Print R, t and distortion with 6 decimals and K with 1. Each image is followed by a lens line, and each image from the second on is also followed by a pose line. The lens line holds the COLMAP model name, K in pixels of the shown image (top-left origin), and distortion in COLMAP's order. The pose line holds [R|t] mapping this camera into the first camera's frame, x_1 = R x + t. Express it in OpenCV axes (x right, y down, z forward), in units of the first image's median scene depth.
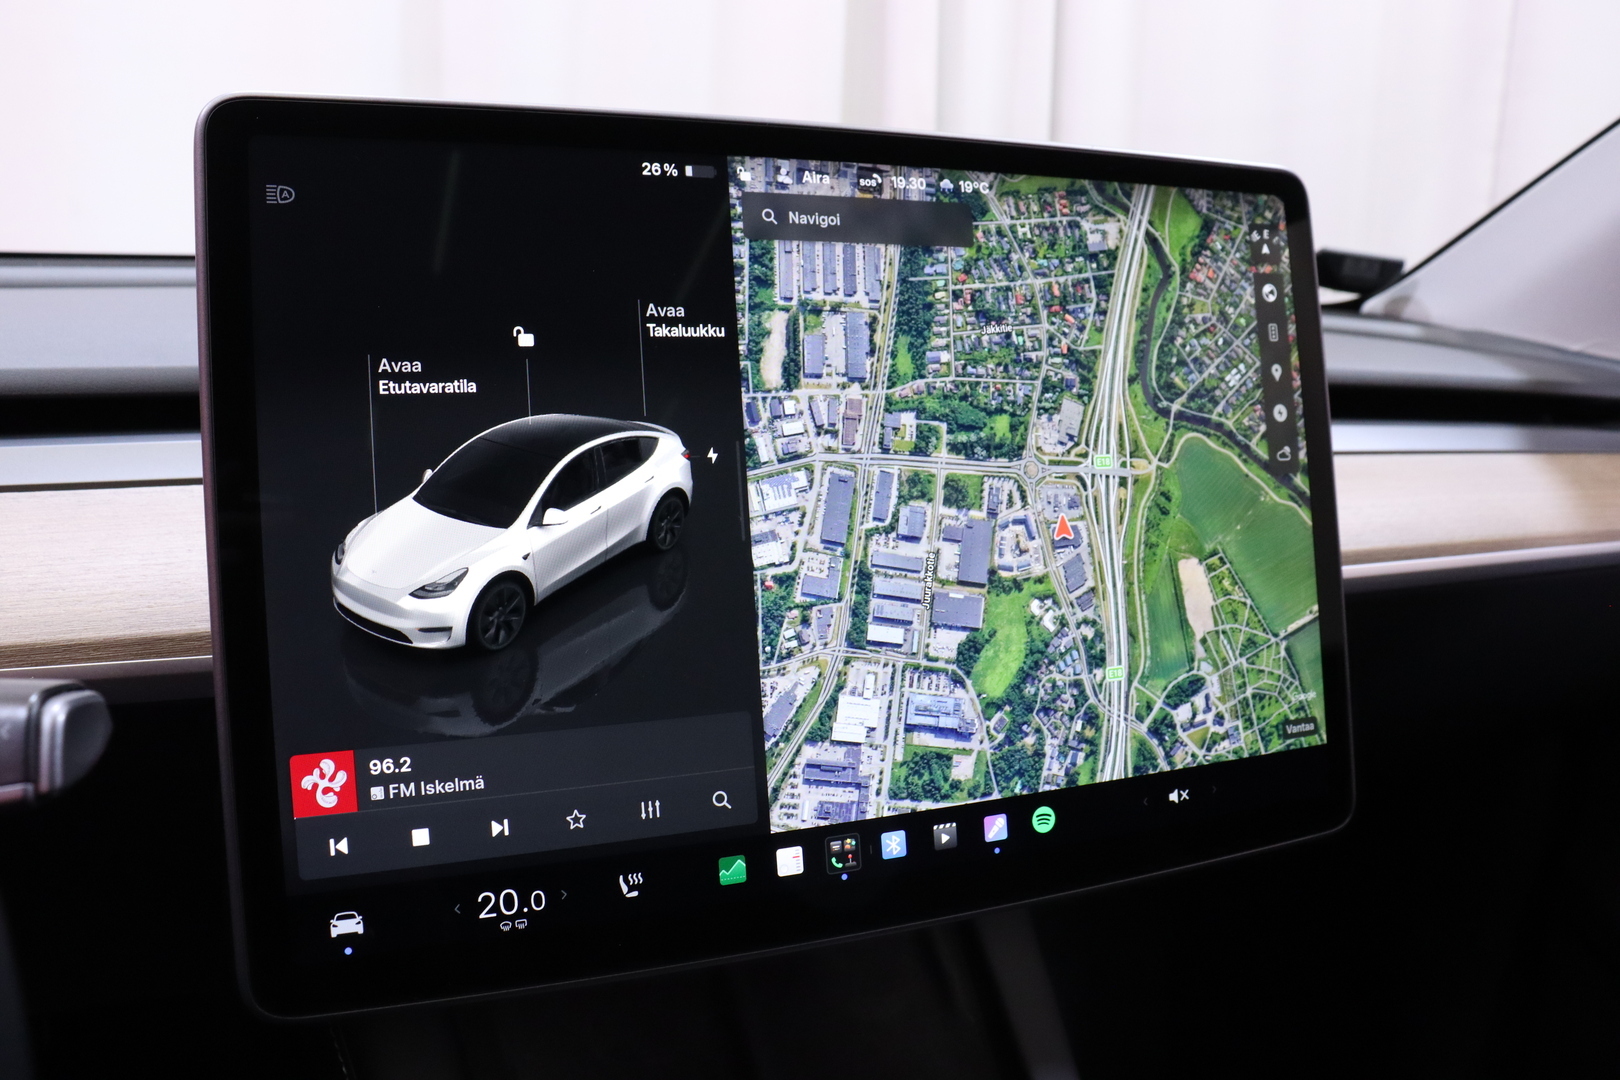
lens RADIAL K [[1303.7, 0, 811.7], [0, 1303.7, 535.7], [0, 0, 1]] dist [-0.189540, 0.170621]
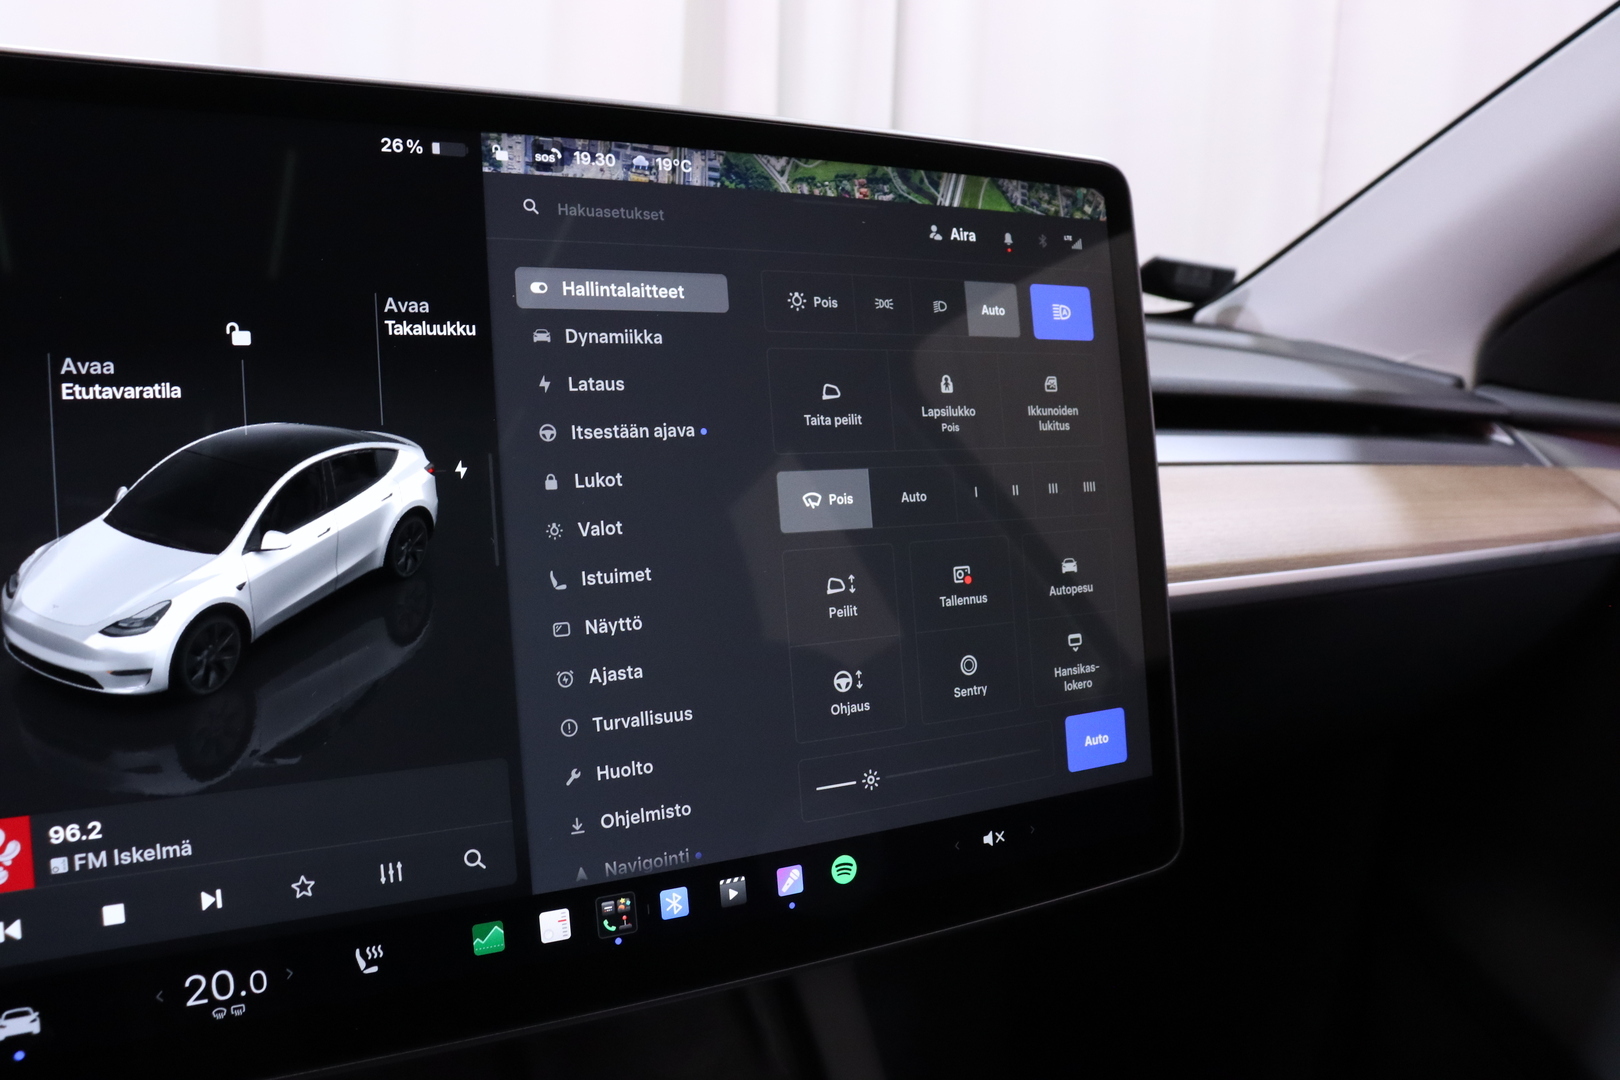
lens RADIAL K [[1297.7, 0, 797.6], [0, 1297.7, 540.4], [0, 0, 1]] dist [-0.180403, 0.140769]
pose [[0.994609, -0.005868, 0.103527, 0.059092], [0.006380, 0.999969, -0.004613, -0.007917], [-0.103497, 0.005249, 0.994616, 0.107380]]
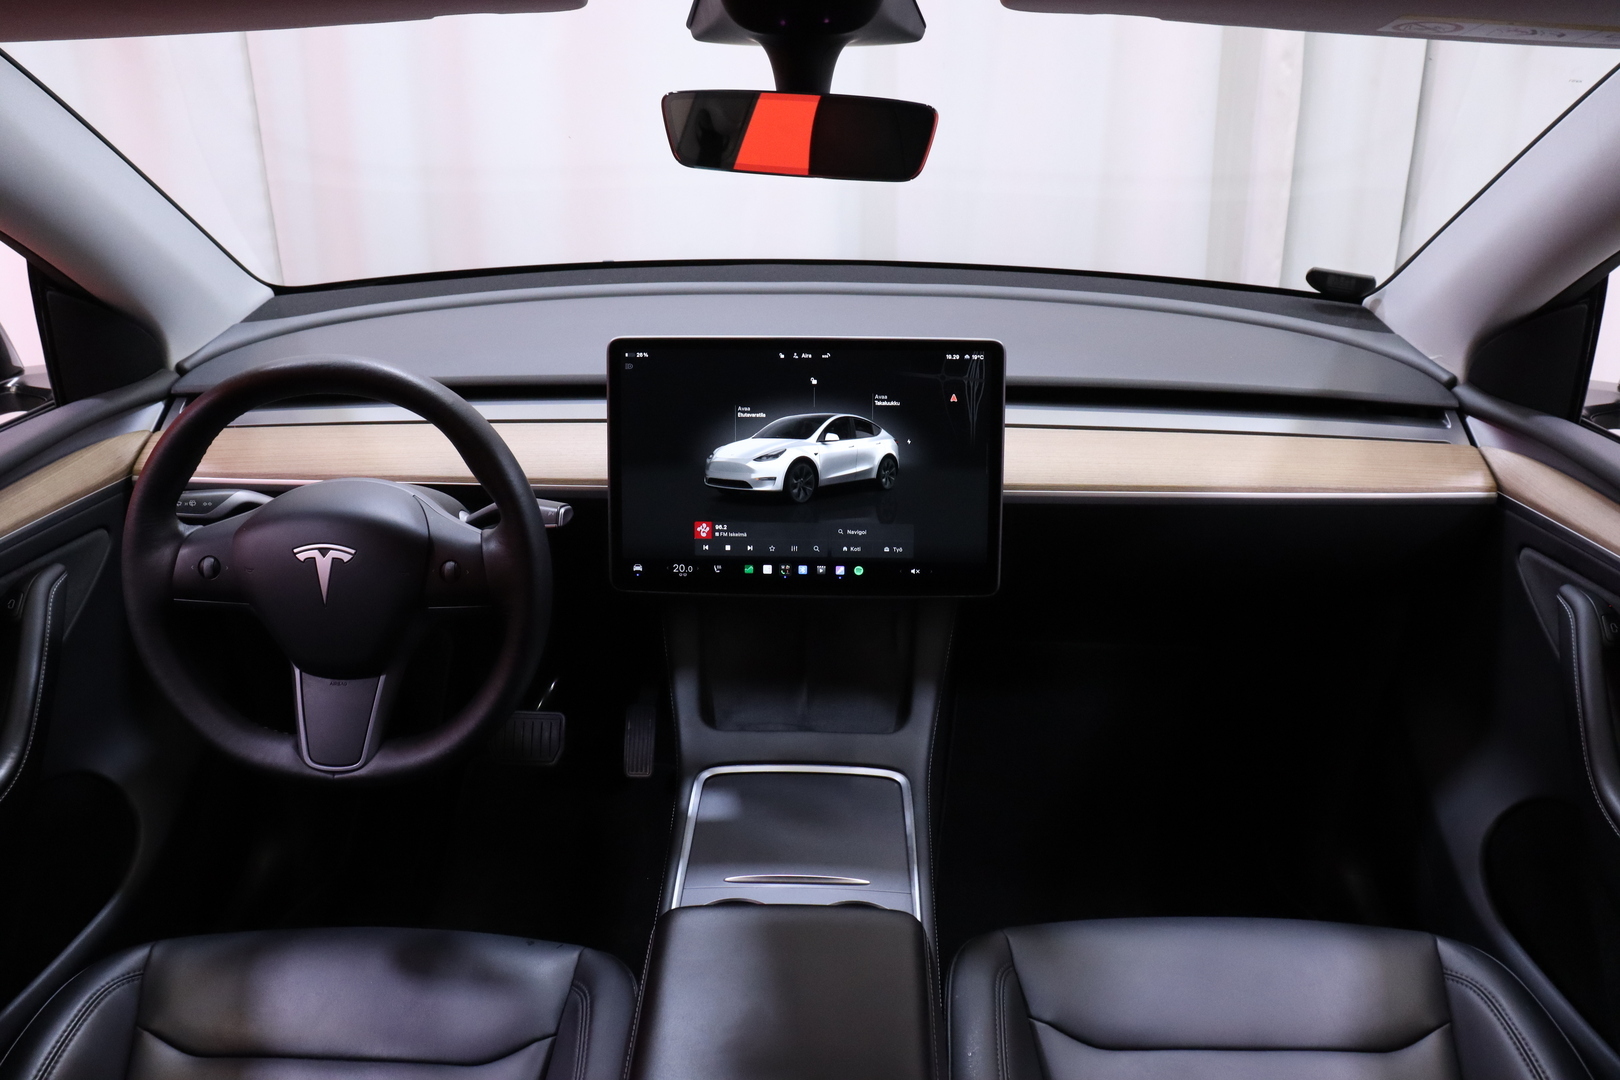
lens RADIAL K [[1309.6, 0, 774.2], [0, 1309.6, 539.1], [0, 0, 1]] dist [-0.184736, 0.379635]
pose [[0.900115, 0.132361, -0.415059, 1.336920], [-0.053867, 0.979232, 0.195457, -0.461873], [0.432310, -0.153576, 0.888551, -1.888038]]
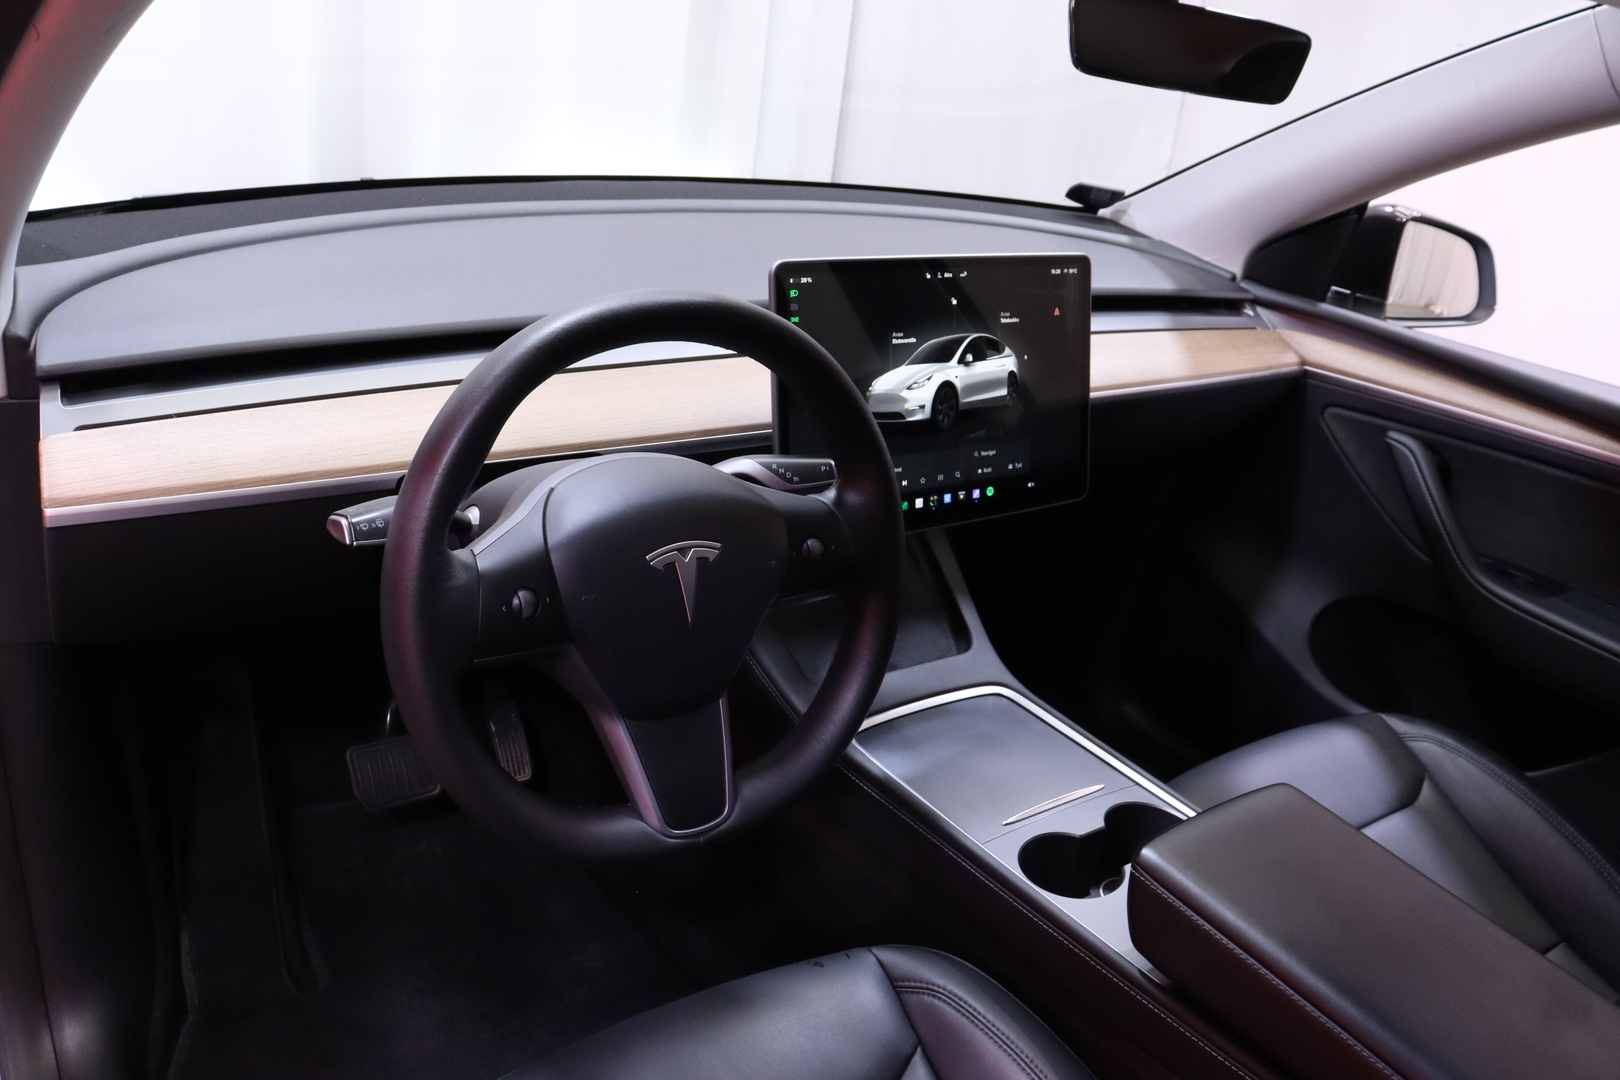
lens RADIAL K [[1340.1, 0, 850.5], [0, 1340.1, 541.6], [0, 0, 1]] dist [-0.161237, 0.398486]
pose [[0.966458, -0.008531, 0.256683, -0.981986], [-0.050189, 0.973905, 0.221337, -0.353034], [-0.251873, -0.226795, 0.940810, -1.962677]]
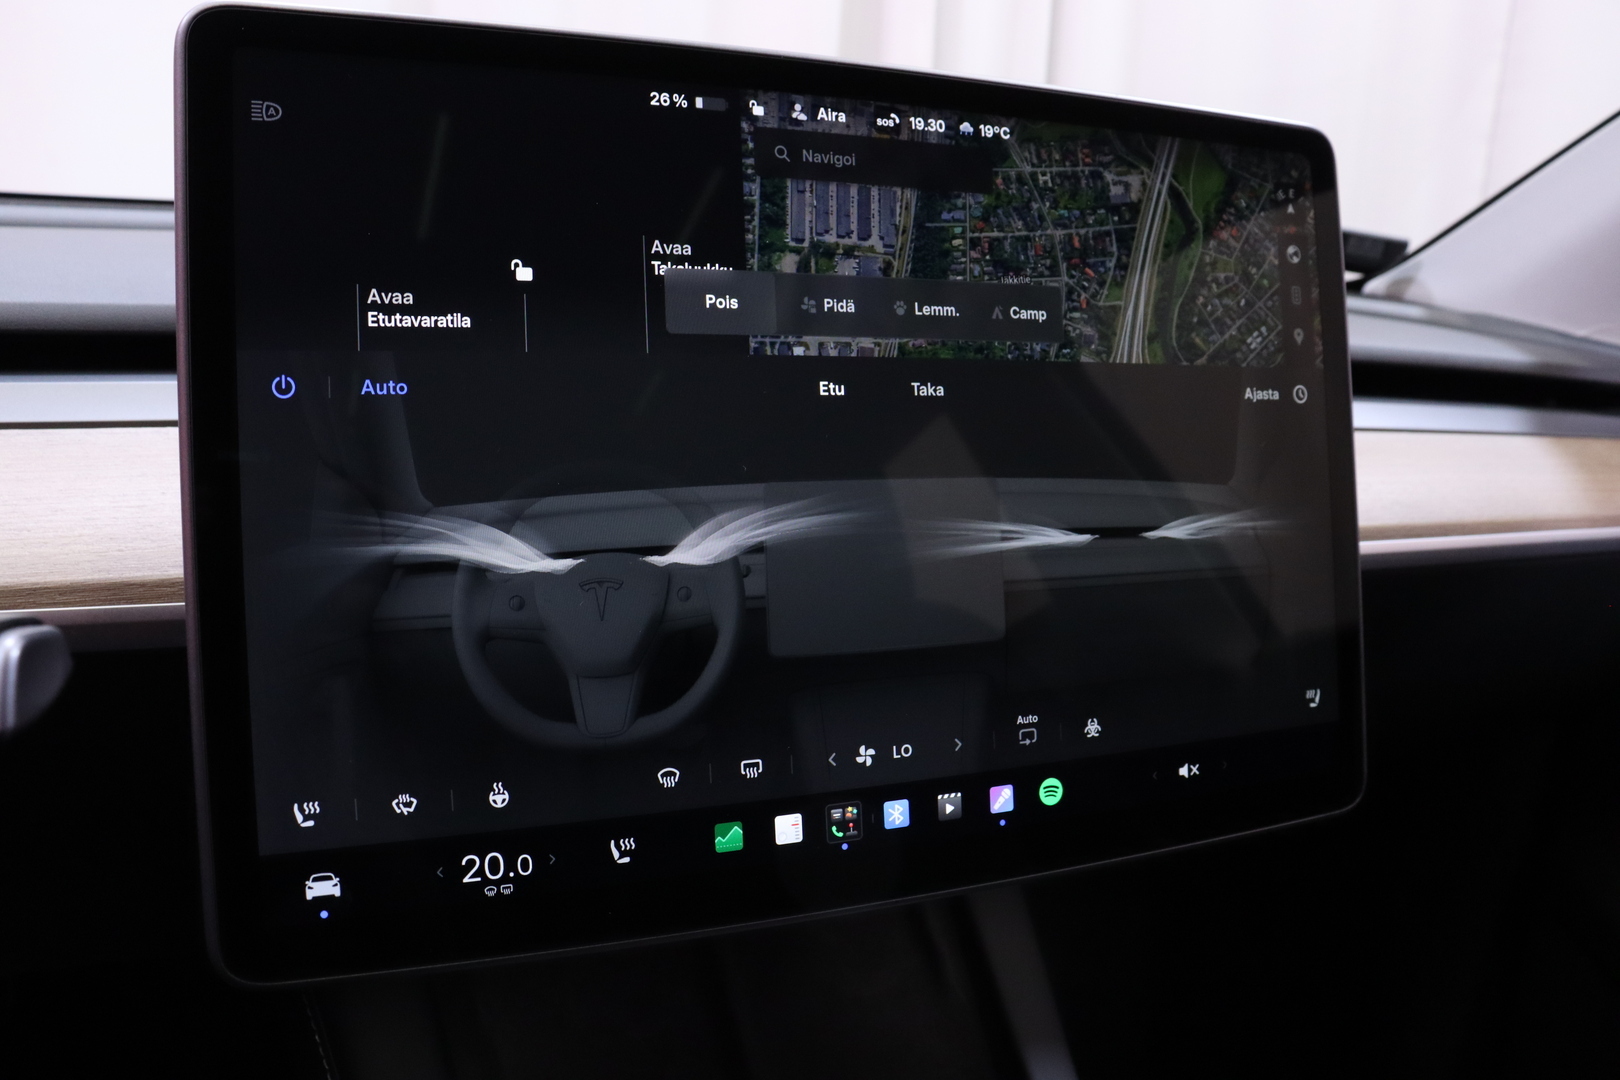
lens RADIAL K [[1305.1, 0, 812.9], [0, 1305.1, 543.5], [0, 0, 1]] dist [-0.187549, 0.157481]
pose [[0.999600, 0.022519, 0.017137, -0.019870], [-0.022905, 0.999480, 0.022683, 0.018339], [-0.016617, -0.023066, 0.999596, 0.044370]]
